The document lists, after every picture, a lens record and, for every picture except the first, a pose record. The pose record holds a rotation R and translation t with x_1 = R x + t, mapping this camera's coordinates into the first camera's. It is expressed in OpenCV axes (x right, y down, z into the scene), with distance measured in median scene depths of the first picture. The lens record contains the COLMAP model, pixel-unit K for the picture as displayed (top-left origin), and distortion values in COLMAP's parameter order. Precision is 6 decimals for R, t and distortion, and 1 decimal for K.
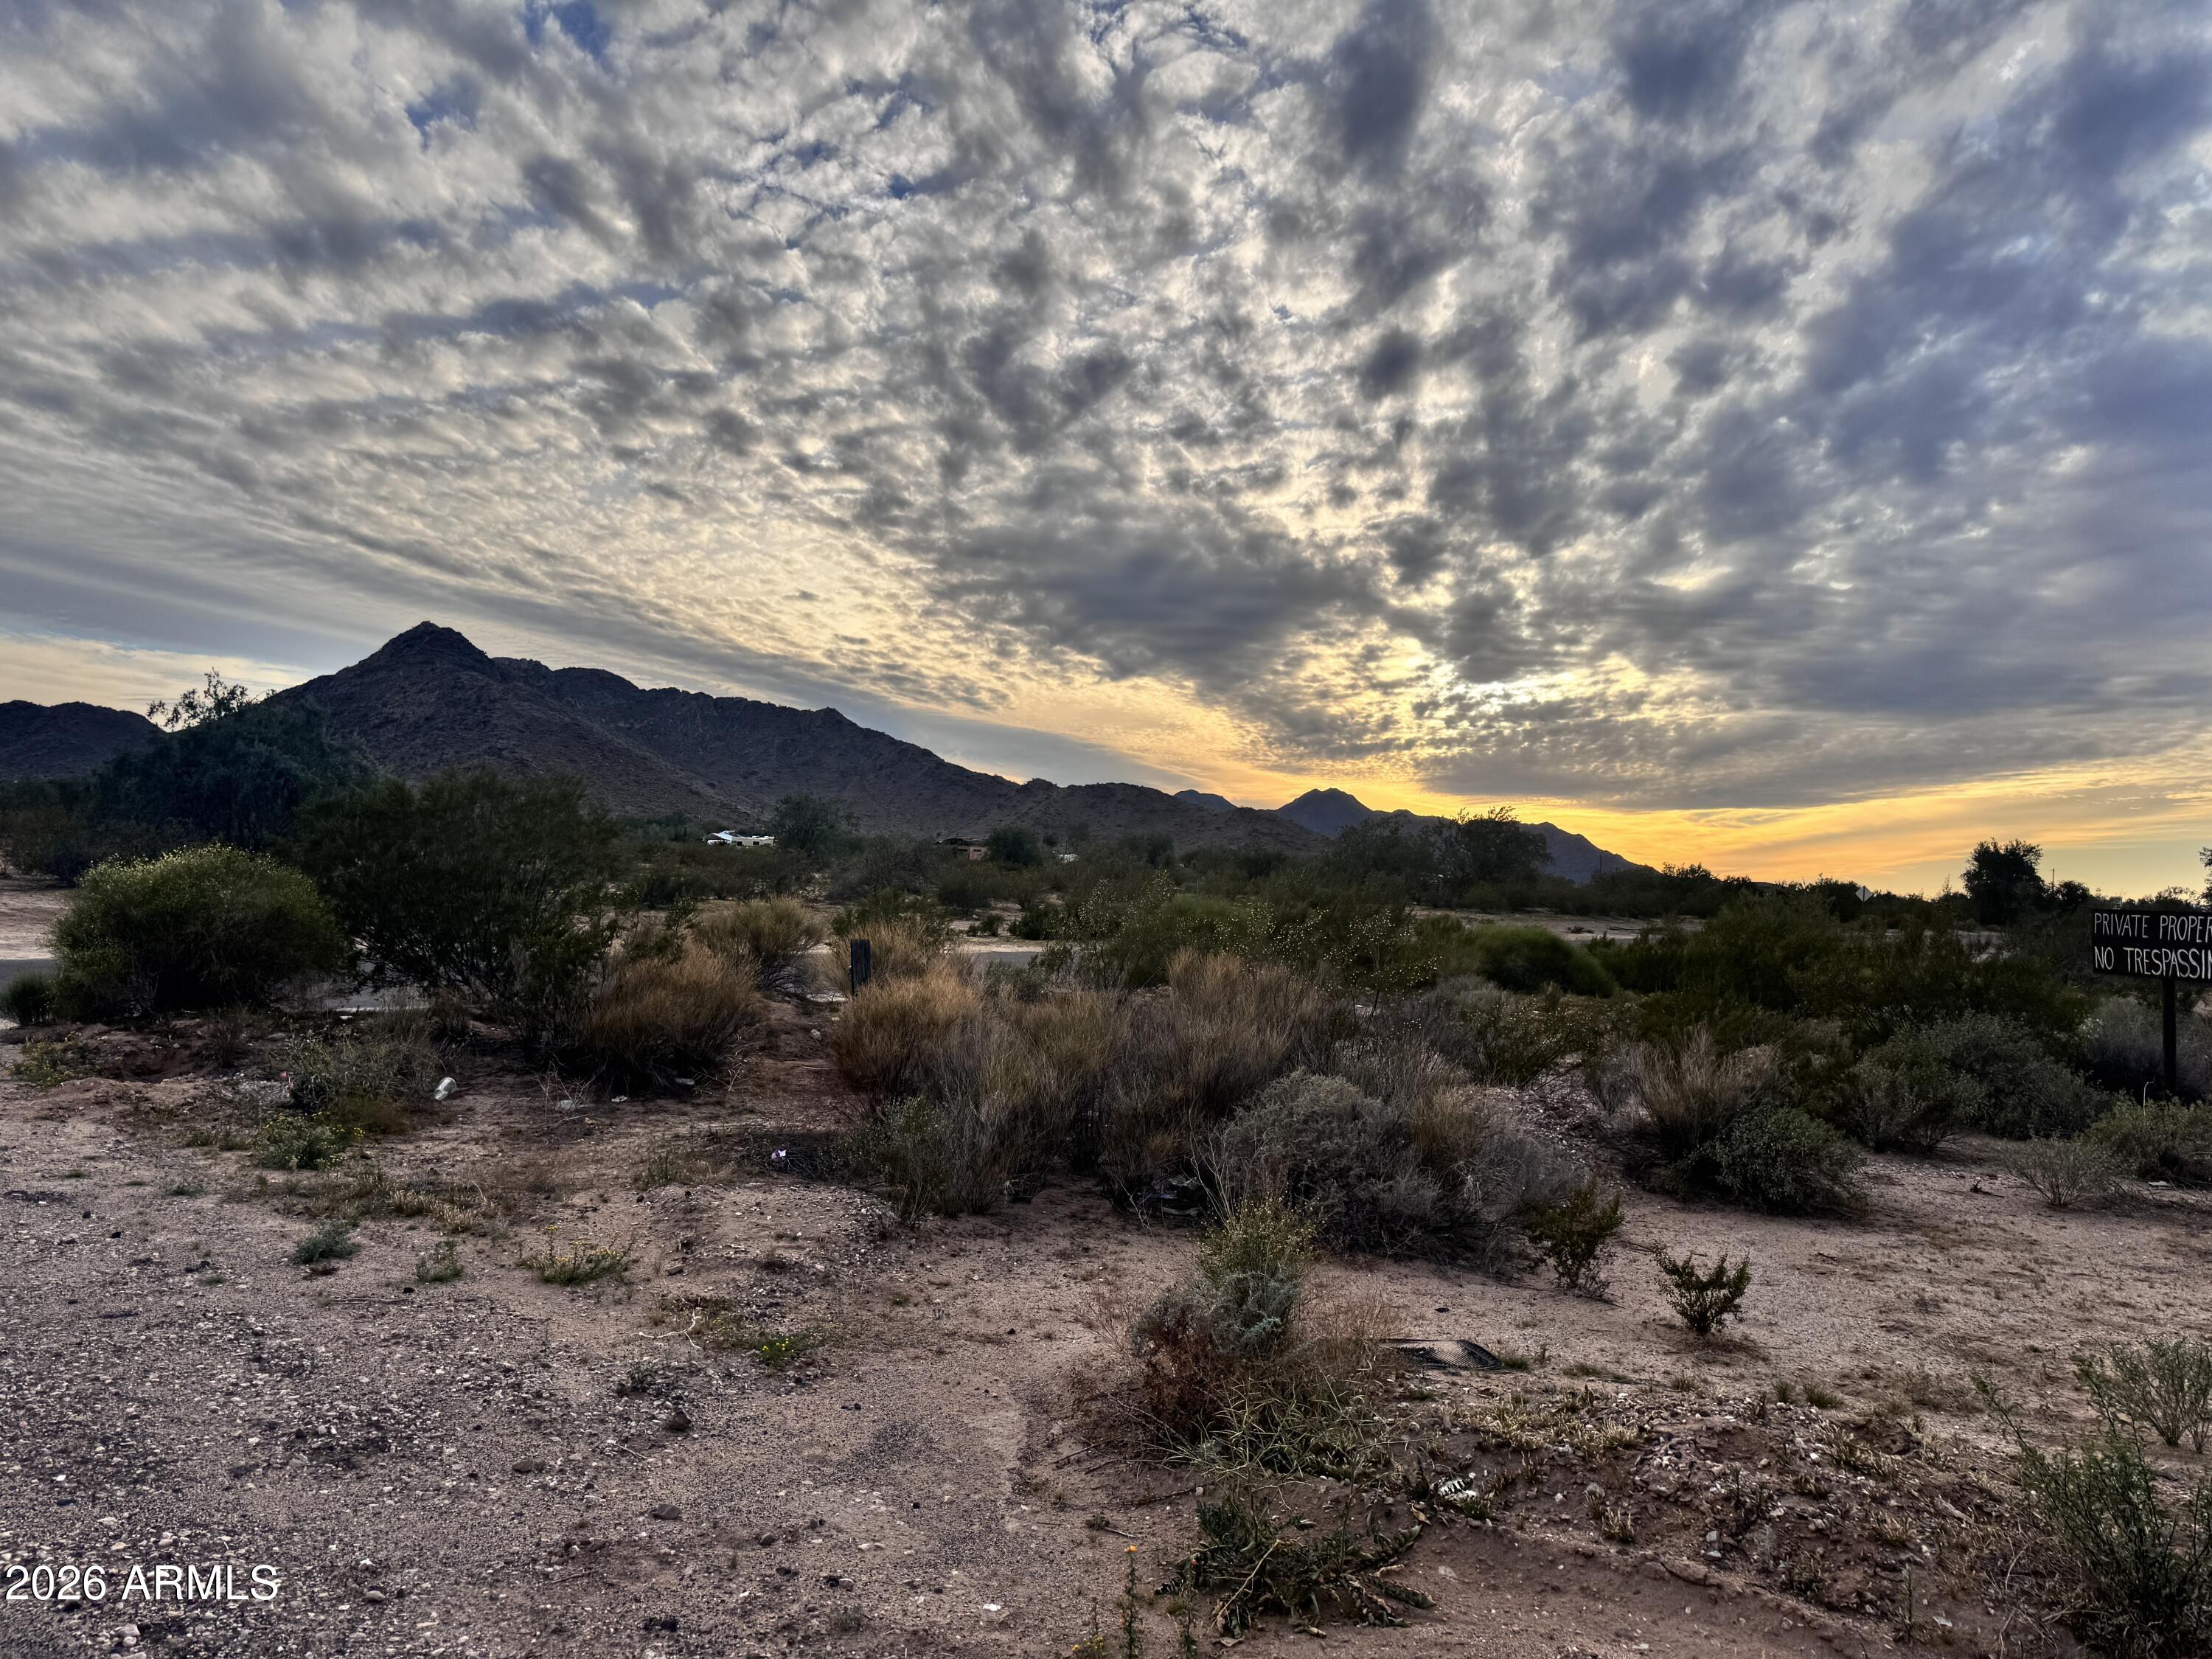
lens RADIAL K [[1547.5, 0, 1120.1], [0, 1547.5, 812.7], [0, 0, 1]] dist [0.064439, -0.070710]
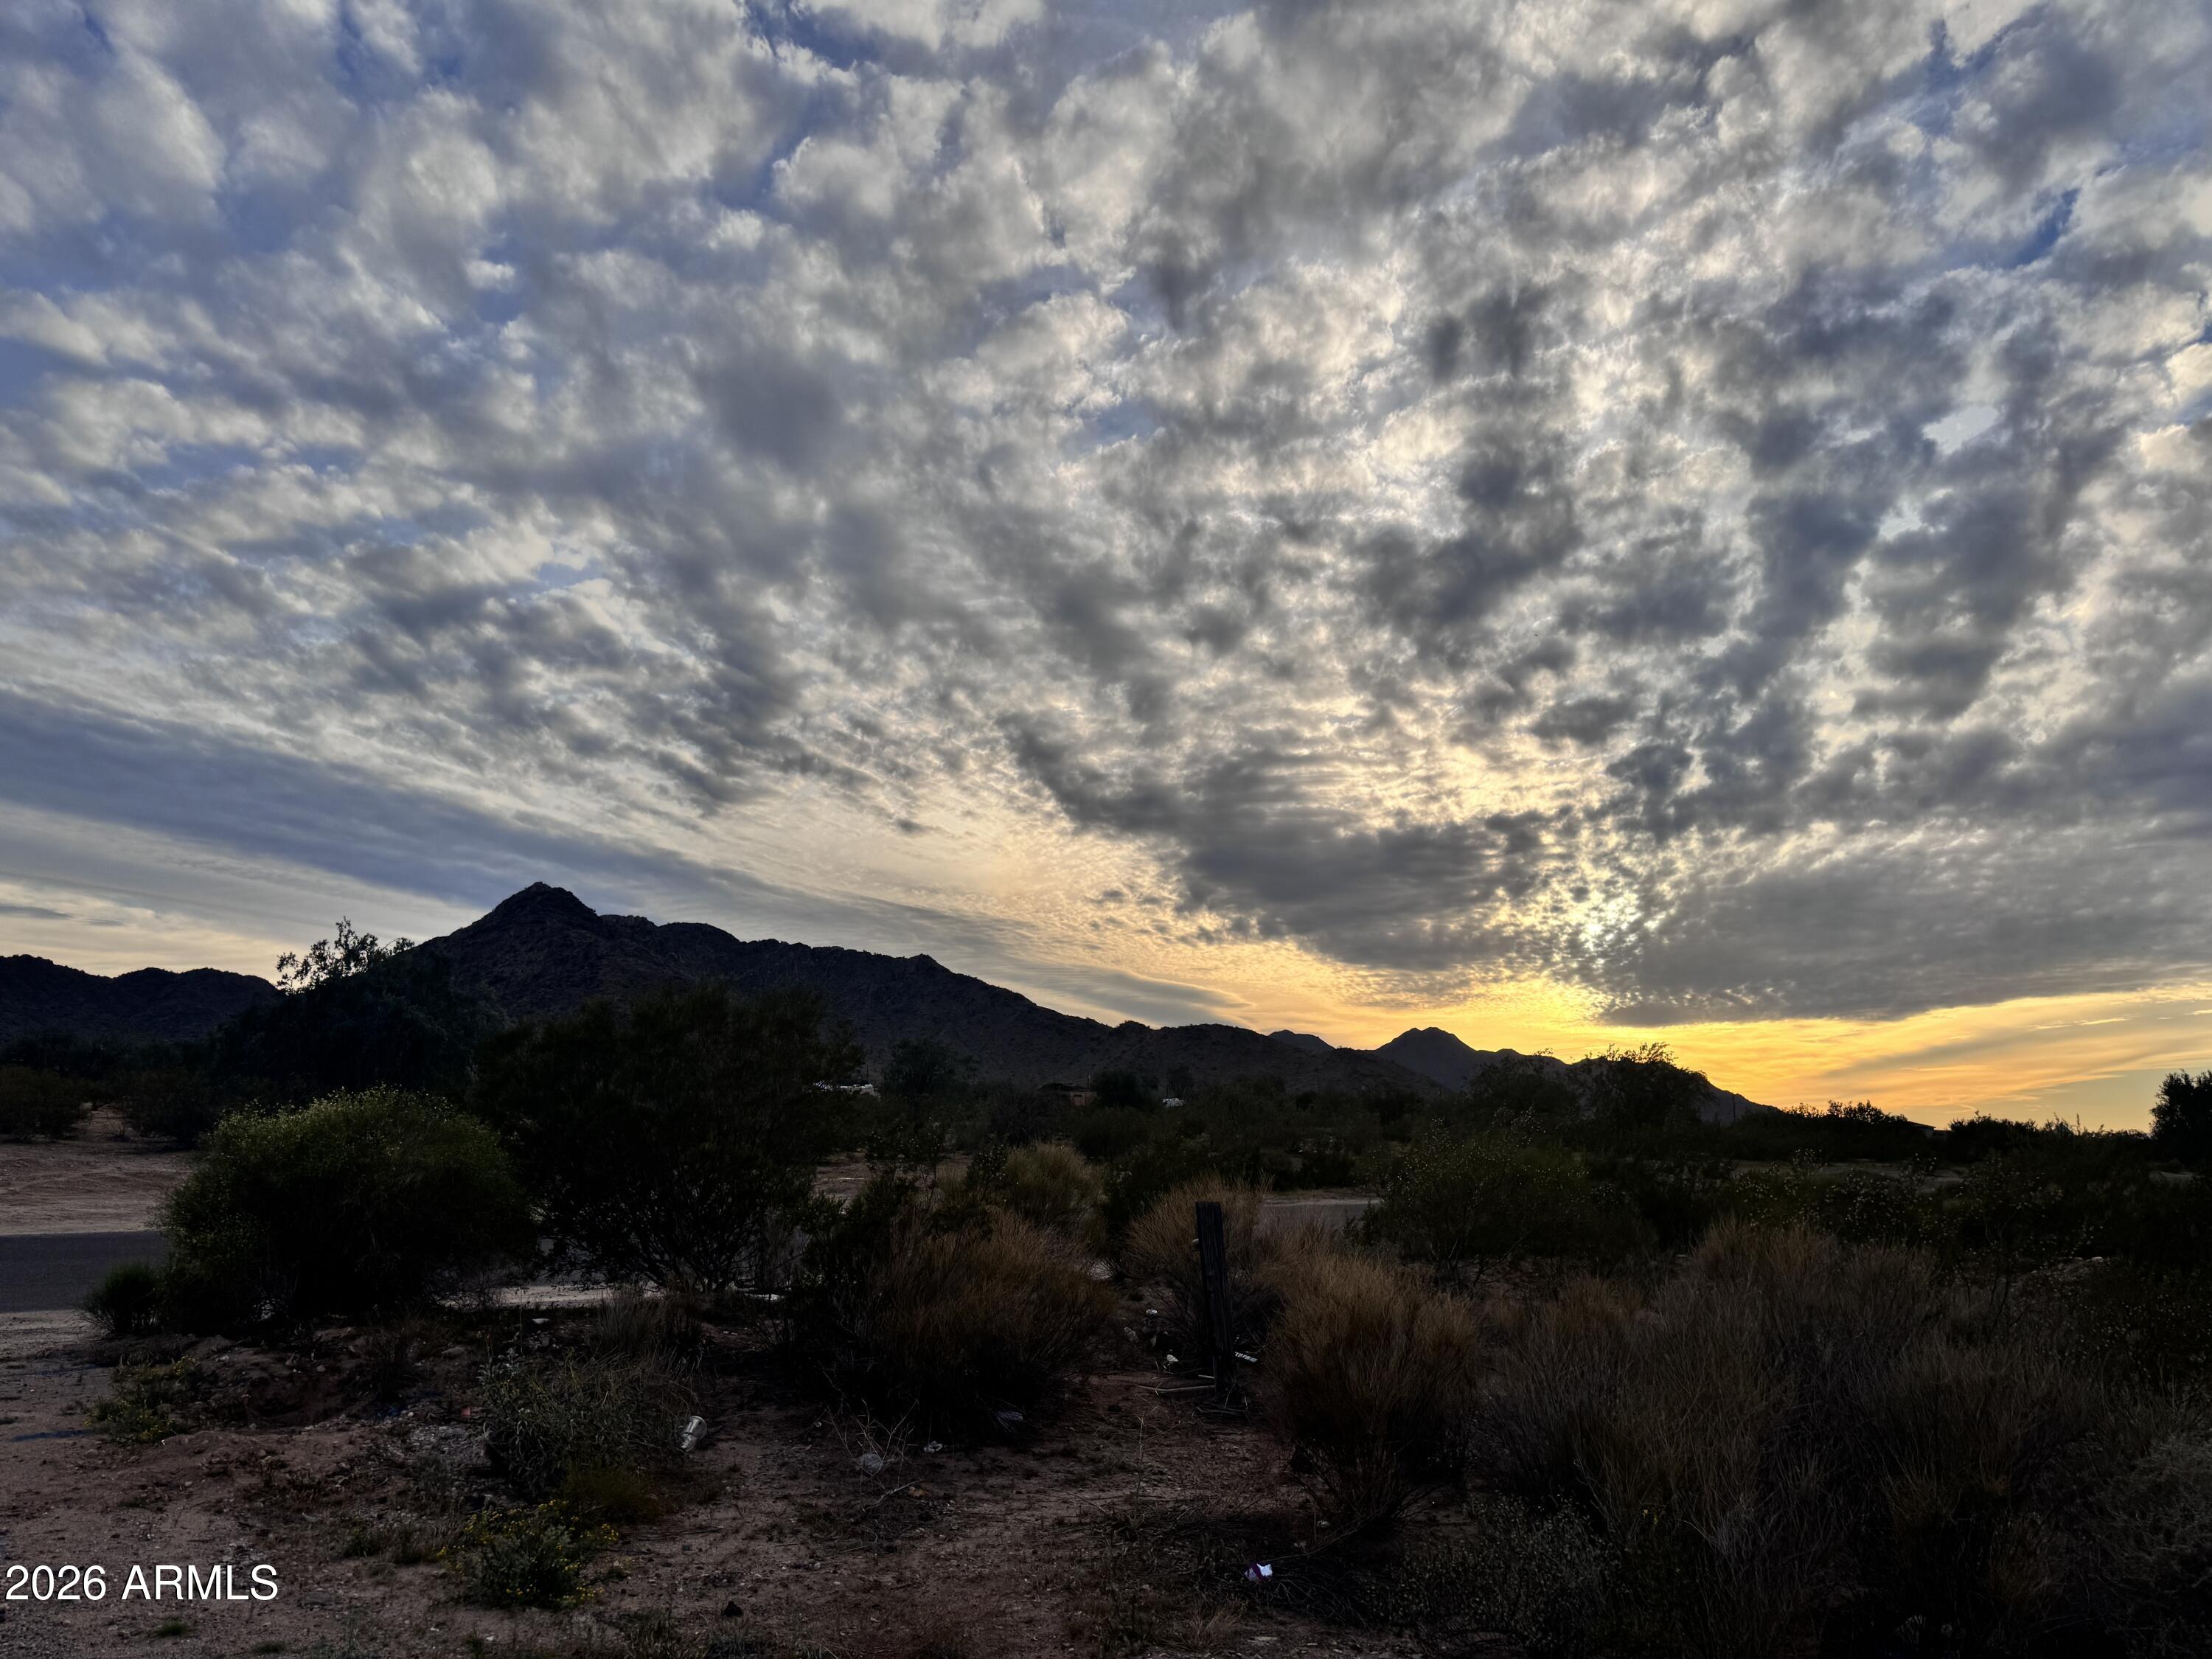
lens RADIAL K [[1547.5, 0, 1107.9], [0, 1547.5, 801.3], [0, 0, 1]] dist [0.064439, -0.070710]
pose [[0.997625, -0.027018, -0.063353, -0.178699], [0.016339, 0.986427, -0.163386, 0.015575], [0.066907, 0.161963, 0.984526, 0.260500]]
